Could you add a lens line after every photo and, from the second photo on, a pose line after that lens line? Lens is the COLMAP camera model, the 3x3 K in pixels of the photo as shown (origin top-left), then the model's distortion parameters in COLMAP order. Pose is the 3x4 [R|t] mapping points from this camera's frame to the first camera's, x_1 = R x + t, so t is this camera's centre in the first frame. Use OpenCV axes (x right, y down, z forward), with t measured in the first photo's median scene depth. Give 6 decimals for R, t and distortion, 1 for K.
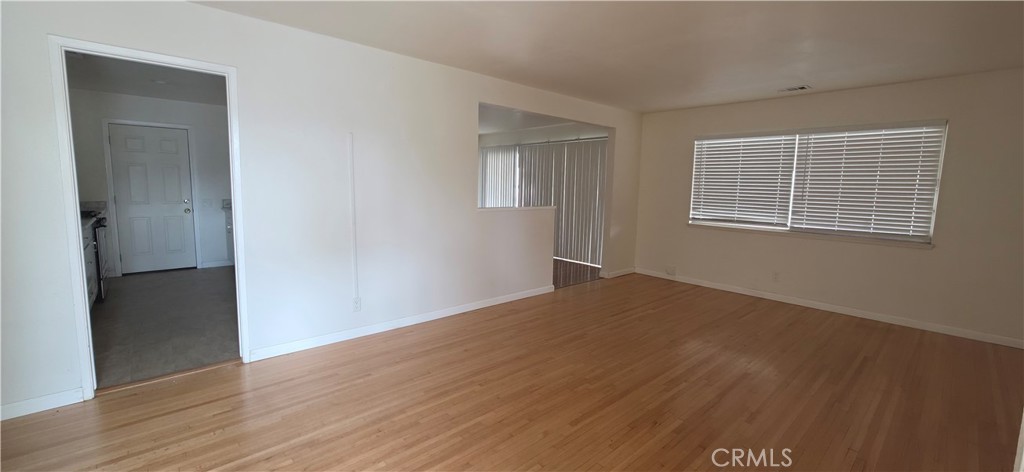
lens RADIAL K [[407.9, 0, 512.8], [0, 407.9, 231.1], [0, 0, 1]] dist [-0.004747, 0.001275]
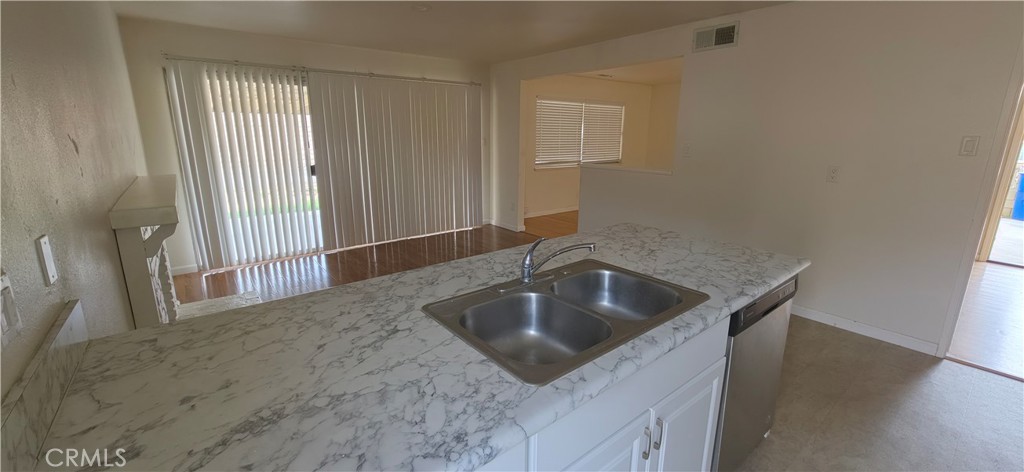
lens RADIAL K [[407.9, 0, 512.5], [0, 407.9, 233.6], [0, 0, 1]] dist [-0.004747, 0.001275]
pose [[0.060007, -0.252956, 0.965615, -1.278797], [0.111432, 0.963009, 0.245348, -0.218914], [-0.991959, 0.092878, 0.085975, 1.544955]]
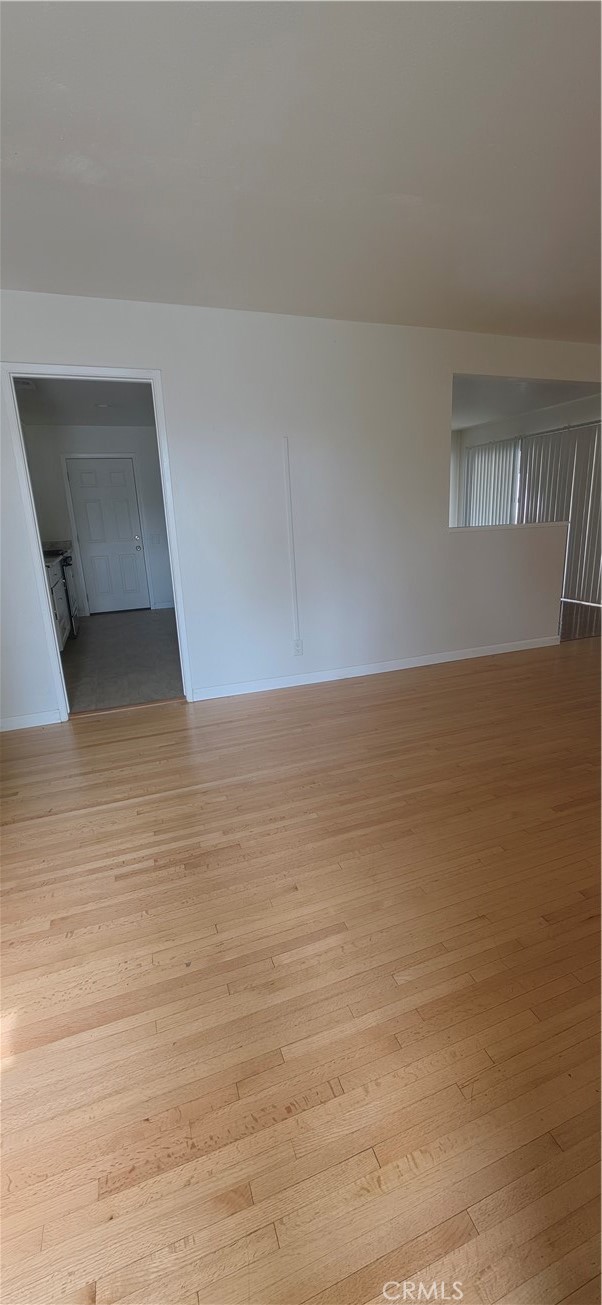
lens RADIAL K [[519.9, 0, 307.4], [0, 519.9, 655.9], [0, 0, 1]] dist [-0.004747, 0.001275]
pose [[0.928338, 0.043608, -0.369172, 0.040898], [0.015725, 0.987600, 0.156202, 0.026373], [0.371406, -0.150813, 0.916140, 0.000757]]
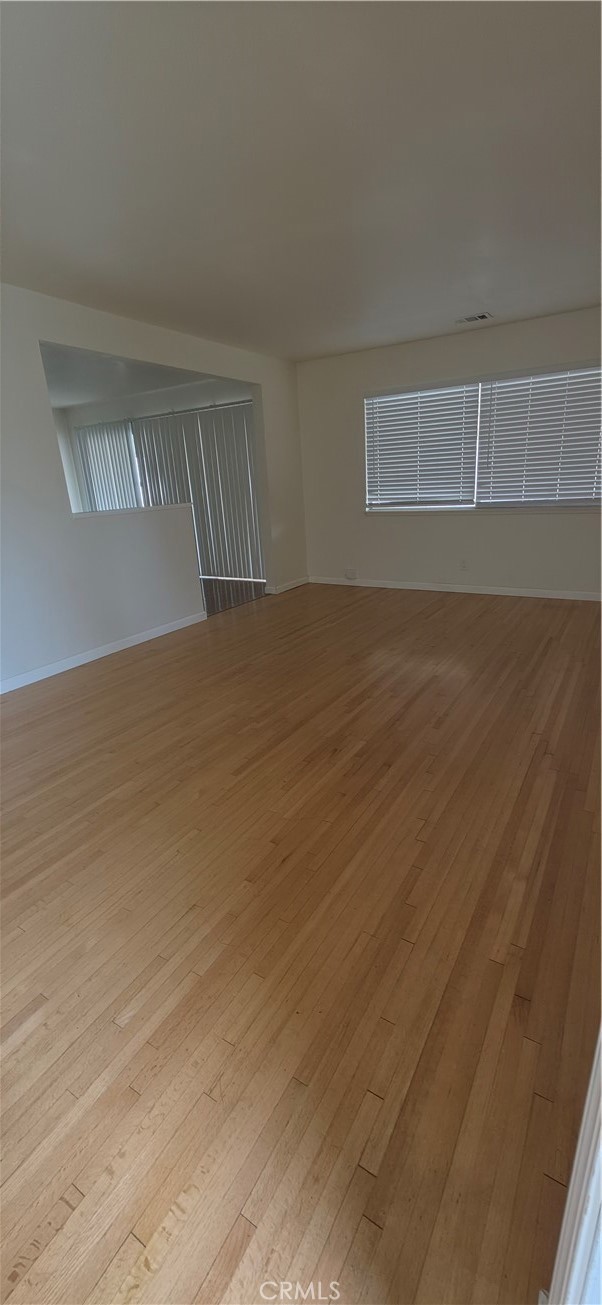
lens RADIAL K [[519.9, 0, 308.4], [0, 519.9, 655.8], [0, 0, 1]] dist [-0.004747, 0.001275]
pose [[0.955254, -0.160995, 0.248133, 0.044070], [0.106159, 0.969611, 0.220419, 0.029849], [-0.276079, -0.184214, 0.943316, 0.034718]]
